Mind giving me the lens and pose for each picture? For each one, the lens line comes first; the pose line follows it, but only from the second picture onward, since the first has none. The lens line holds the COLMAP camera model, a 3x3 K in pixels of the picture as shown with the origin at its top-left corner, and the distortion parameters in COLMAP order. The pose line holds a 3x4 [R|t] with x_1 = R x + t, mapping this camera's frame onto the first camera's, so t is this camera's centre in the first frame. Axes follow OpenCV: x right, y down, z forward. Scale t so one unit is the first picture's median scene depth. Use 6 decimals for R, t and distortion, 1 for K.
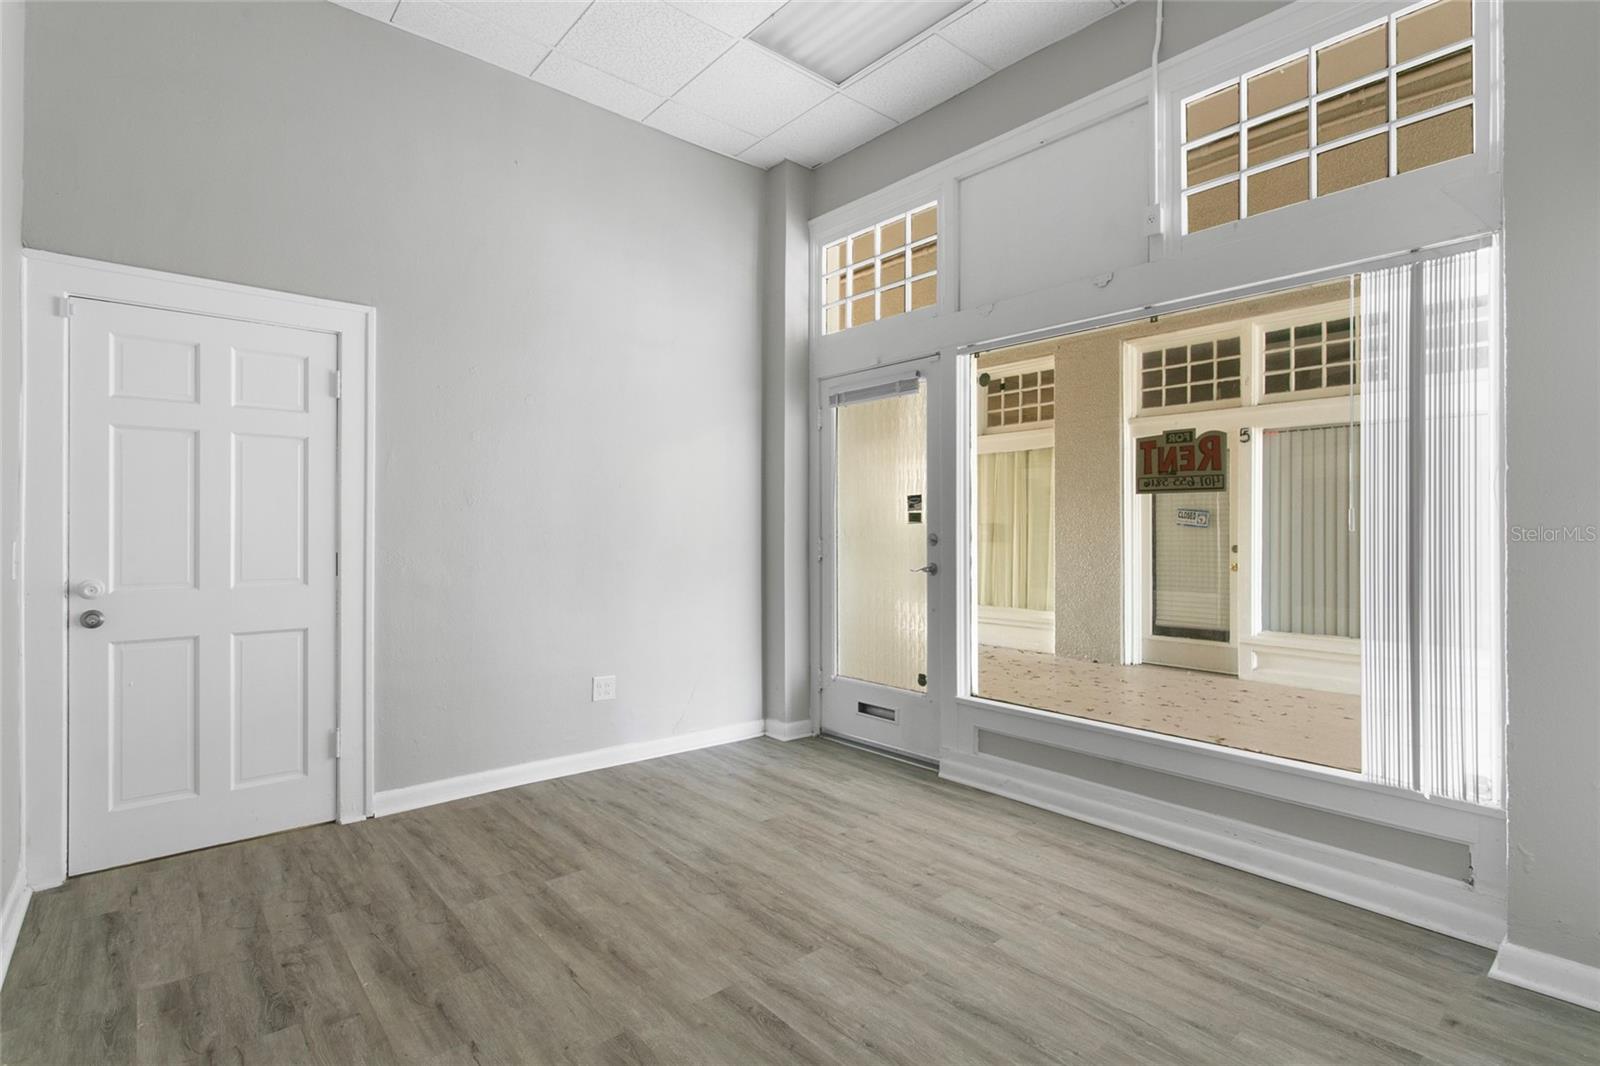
lens RADIAL K [[763.1, 0, 796.3], [0, 763.1, 536.2], [0, 0, 1]] dist [0.000091, 0.000869]
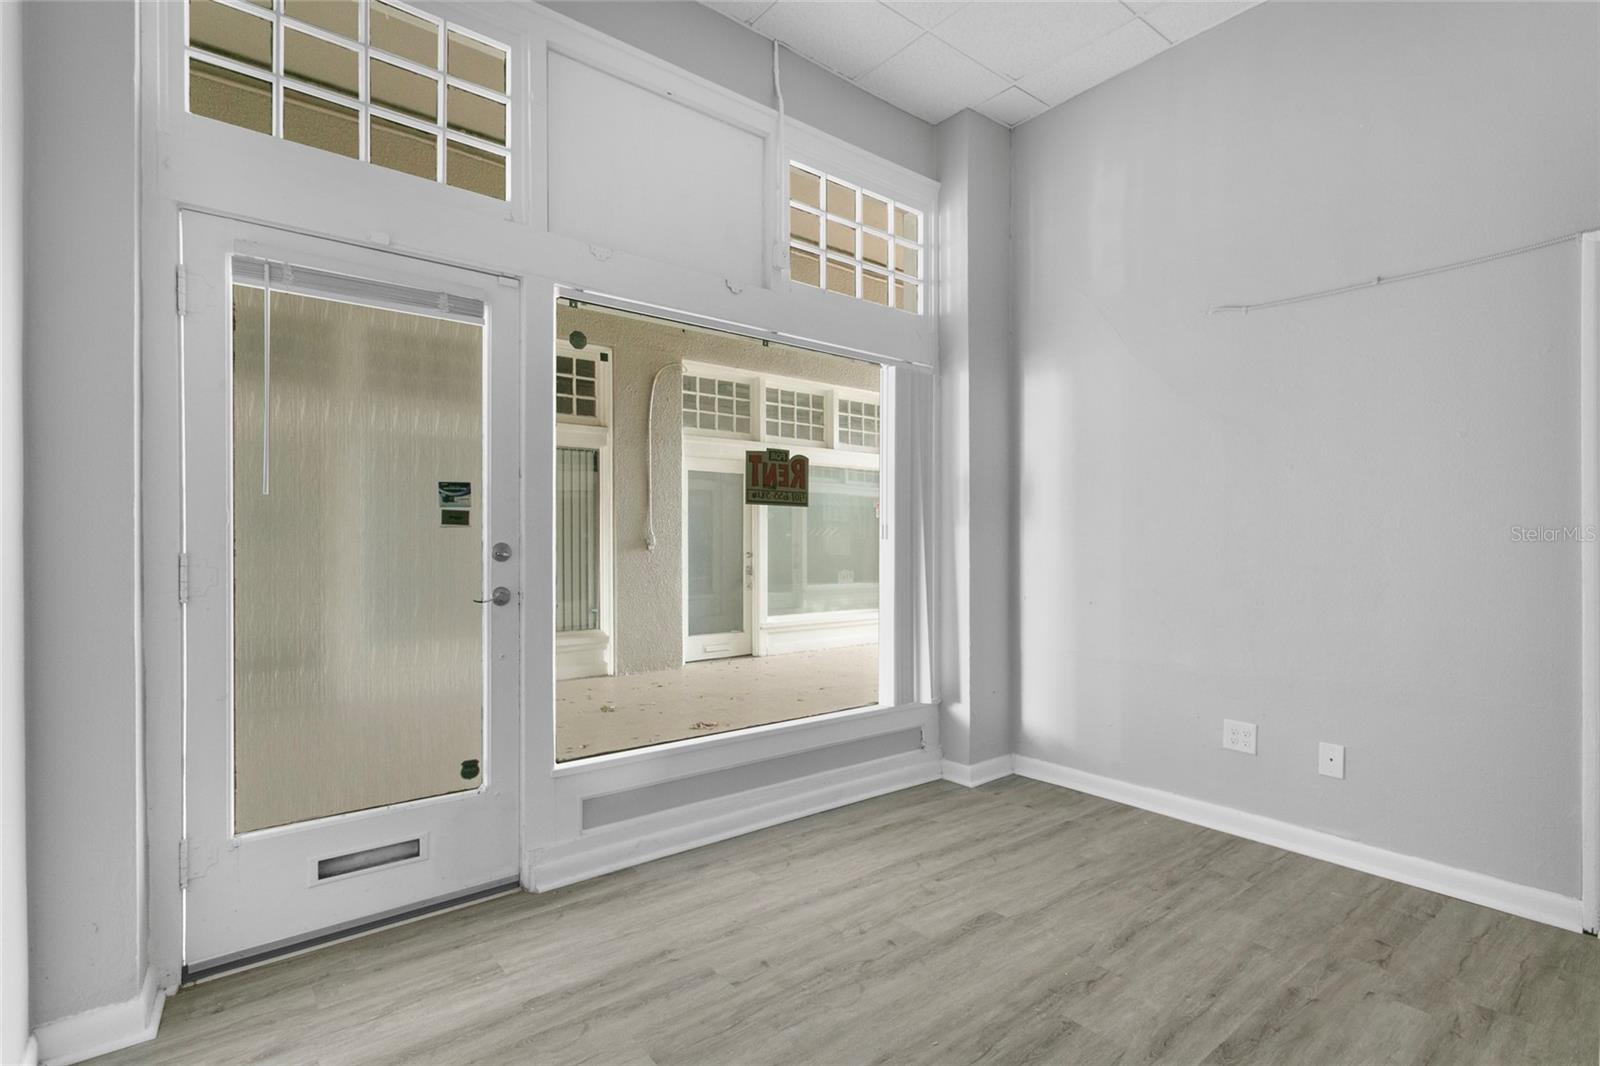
lens RADIAL K [[763.1, 0, 796.3], [0, 763.1, 536.2], [0, 0, 1]] dist [0.000091, 0.000869]
pose [[0.039871, 0.004701, 0.999194, -0.662539], [0.005896, 0.999970, -0.004940, -0.005513], [-0.999187, 0.006088, 0.039842, 0.980406]]
